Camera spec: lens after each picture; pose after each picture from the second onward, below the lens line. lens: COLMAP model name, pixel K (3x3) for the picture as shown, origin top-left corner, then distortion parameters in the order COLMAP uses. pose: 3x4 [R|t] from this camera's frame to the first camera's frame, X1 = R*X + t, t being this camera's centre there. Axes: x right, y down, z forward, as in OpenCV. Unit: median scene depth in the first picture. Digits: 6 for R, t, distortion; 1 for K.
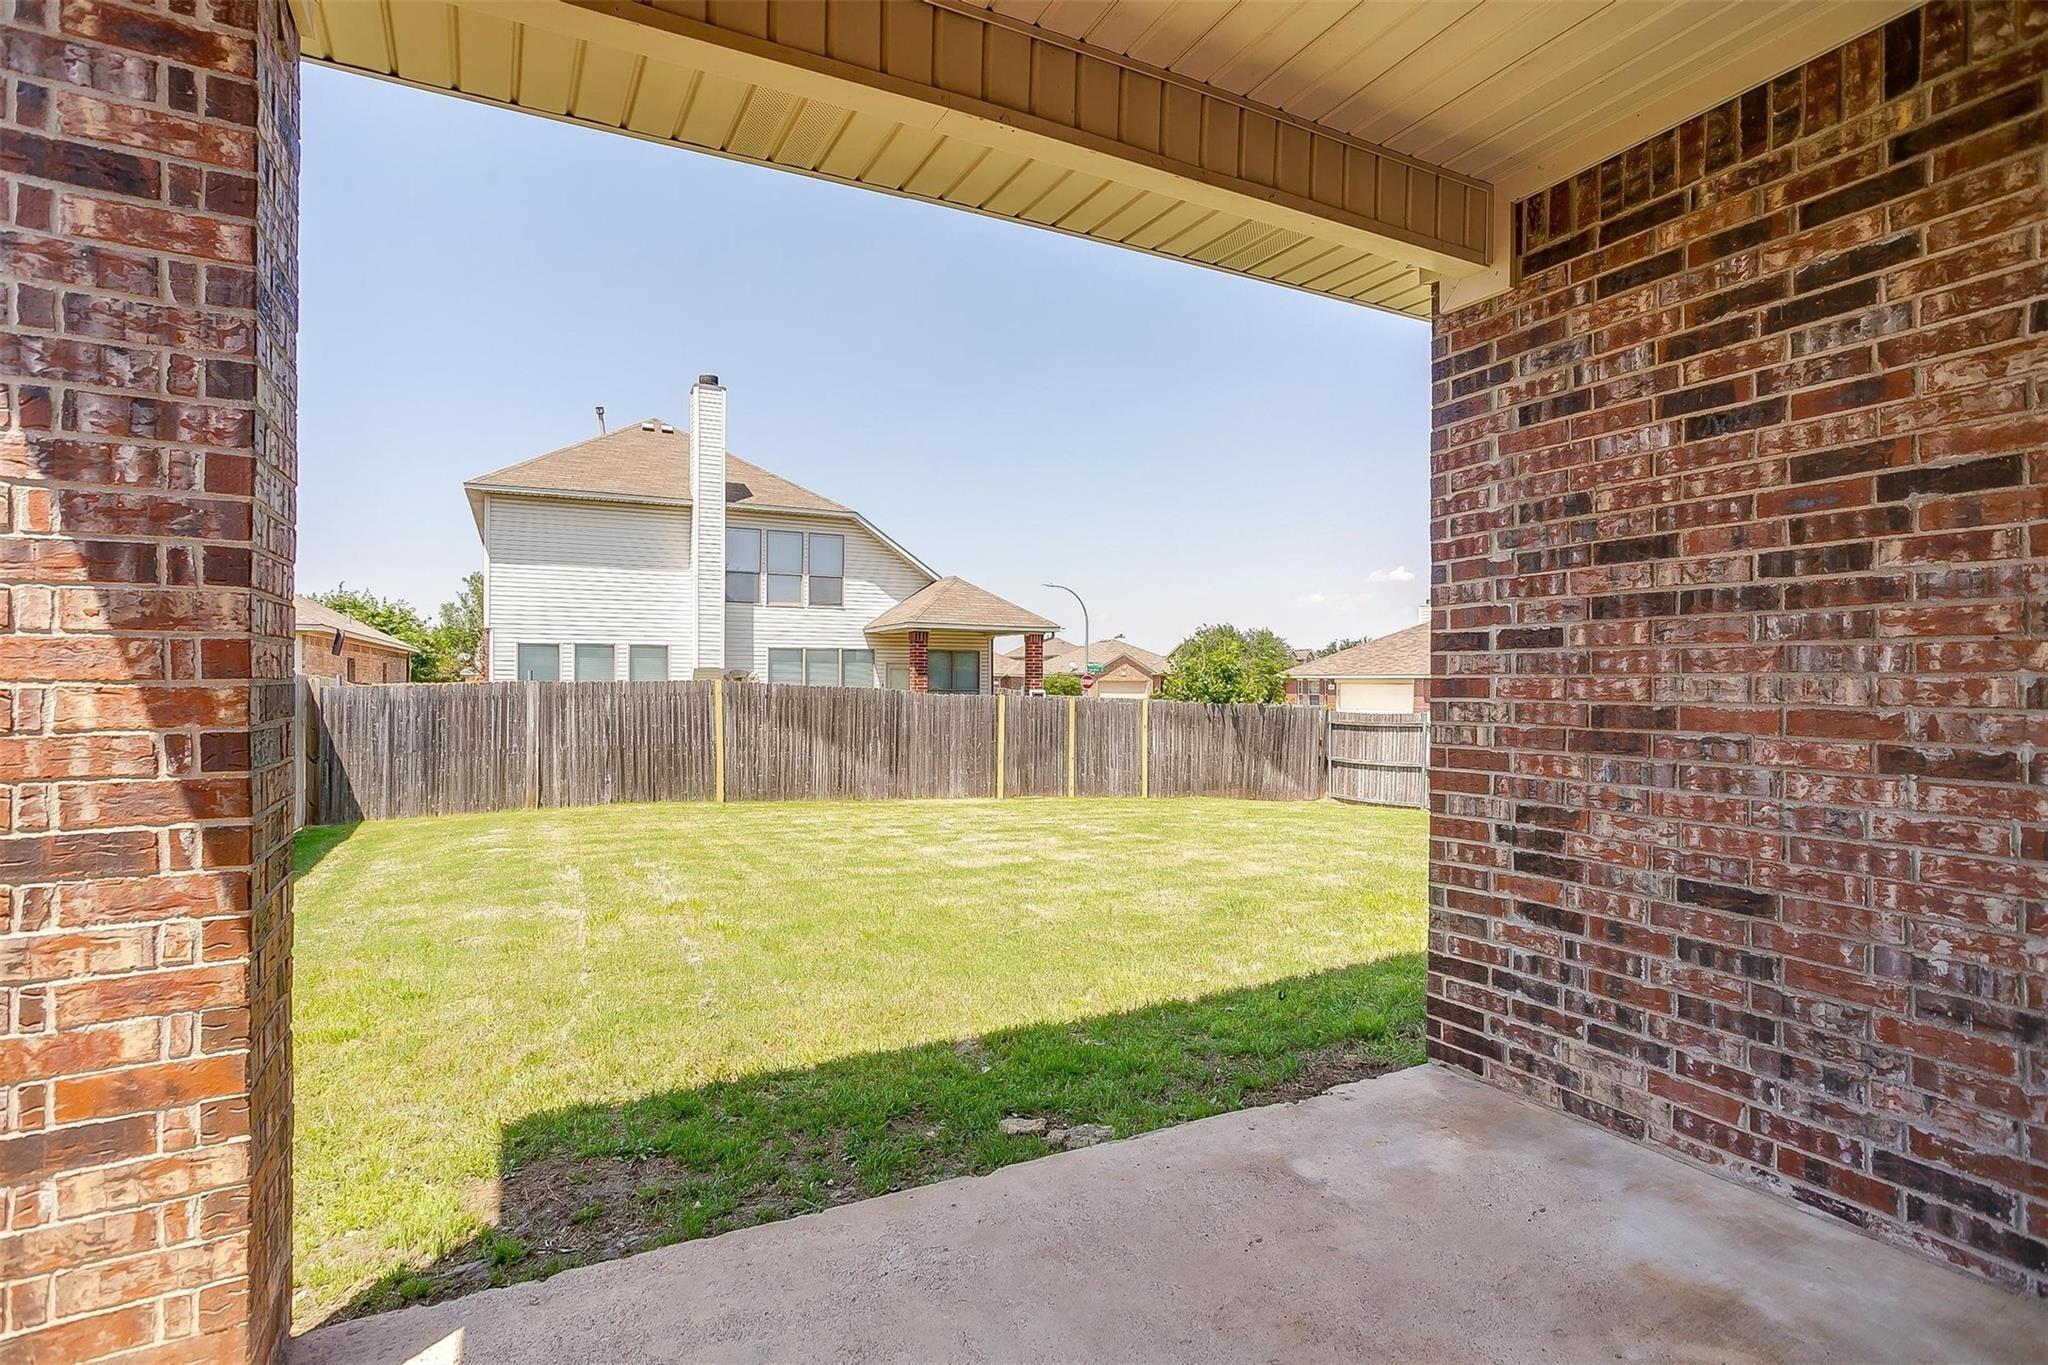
lens RADIAL K [[970.9, 0, 1017.8], [0, 970.9, 679.8], [0, 0, 1]] dist [-0.044947, 0.026381]
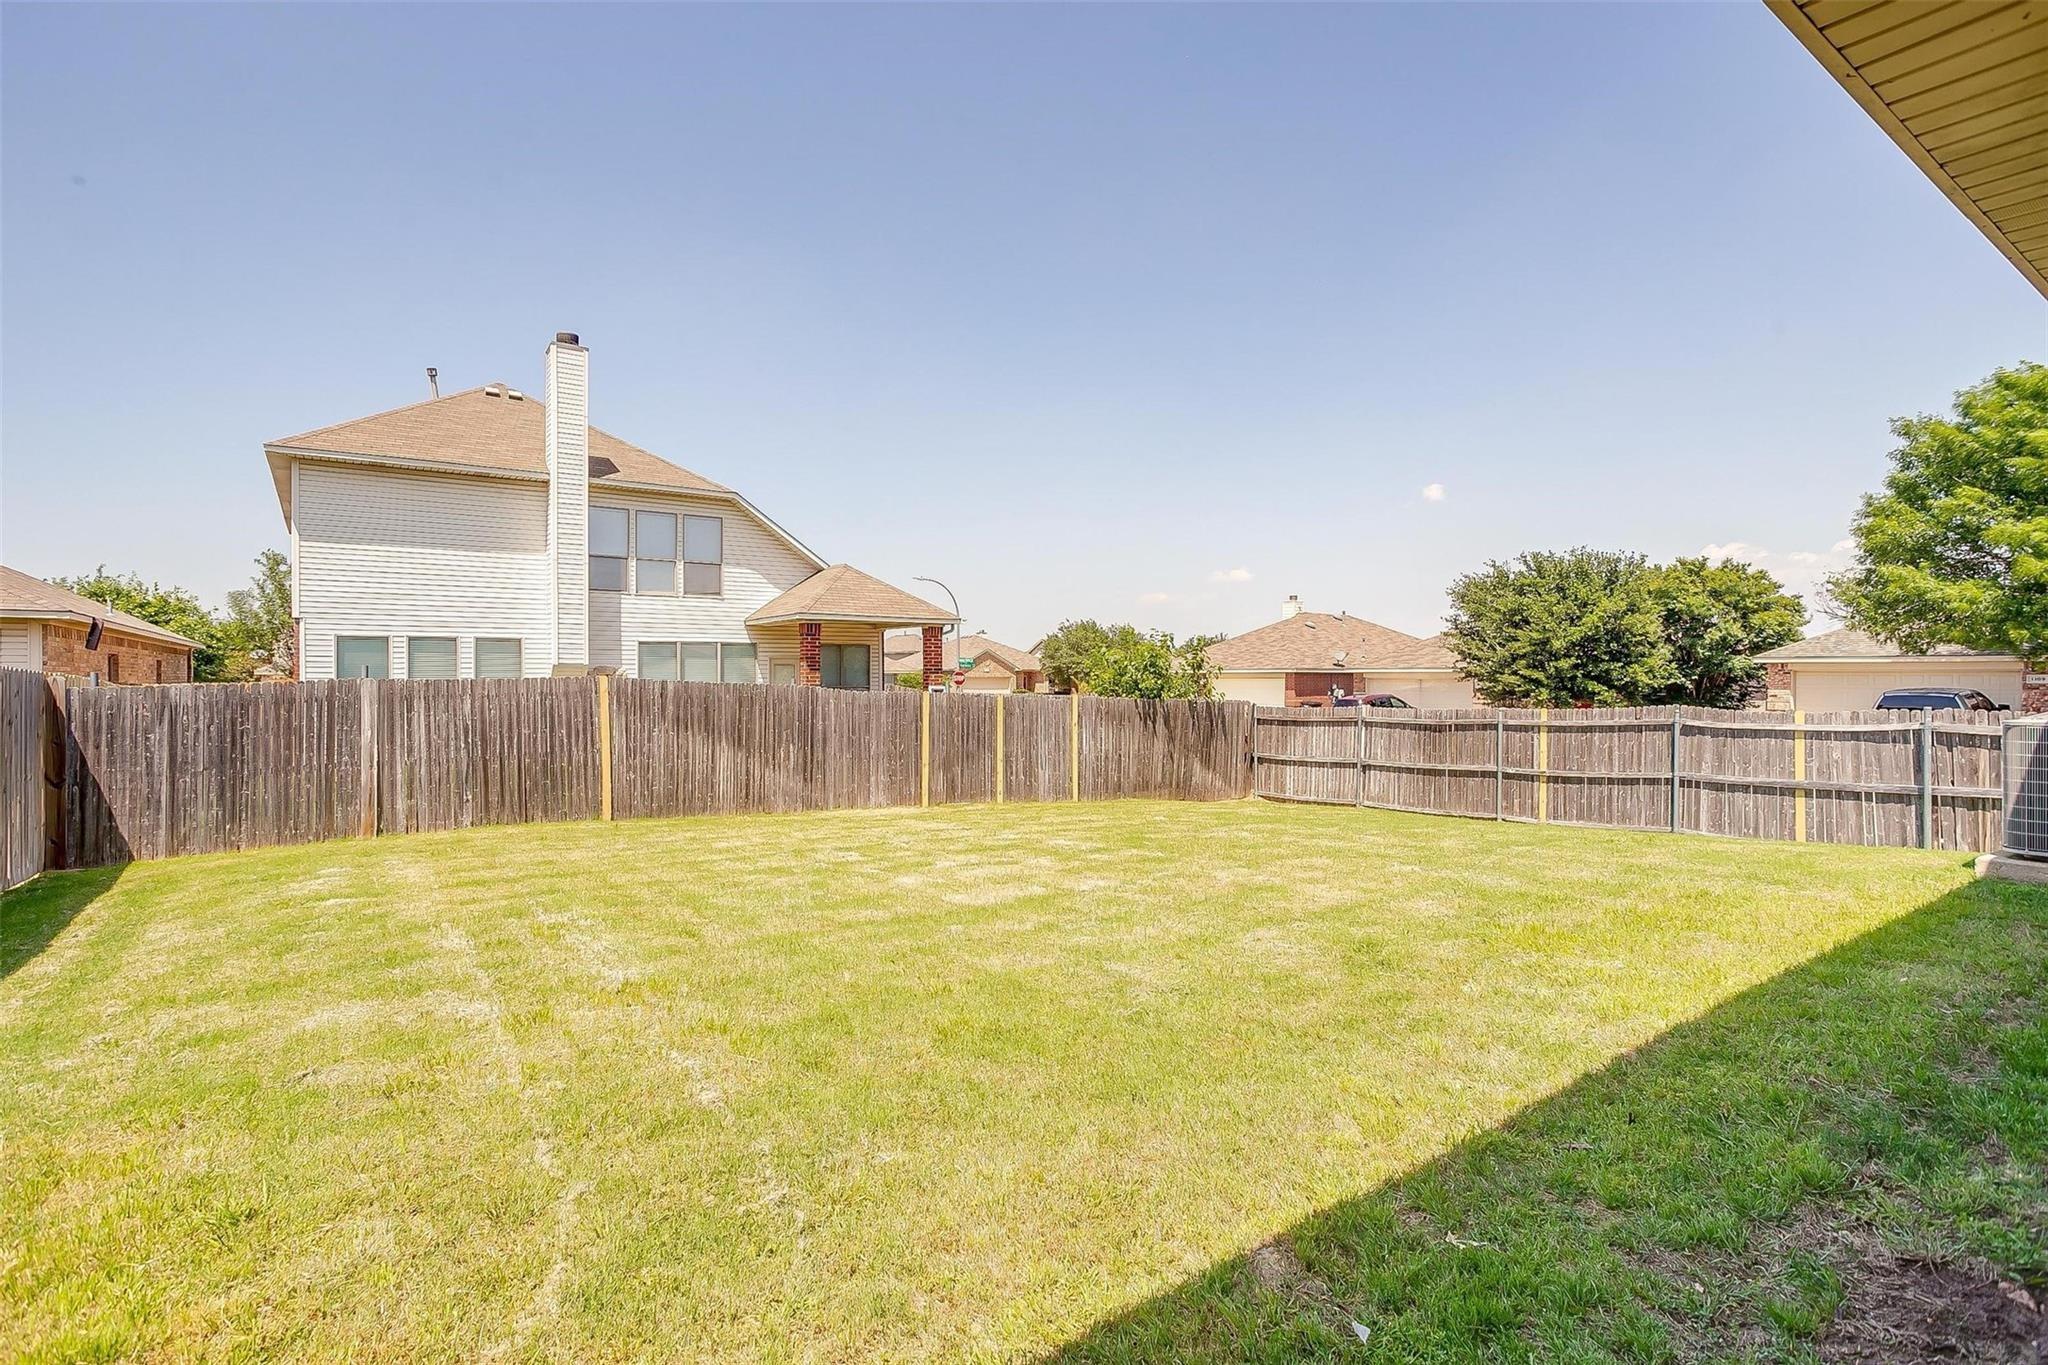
lens RADIAL K [[970.9, 0, 1017.8], [0, 970.9, 679.8], [0, 0, 1]] dist [-0.044947, 0.026381]
pose [[0.988717, -0.006101, 0.149674, -0.062582], [0.005586, 0.999977, 0.003859, 0.001525], [-0.149694, -0.002979, 0.988728, 0.090447]]
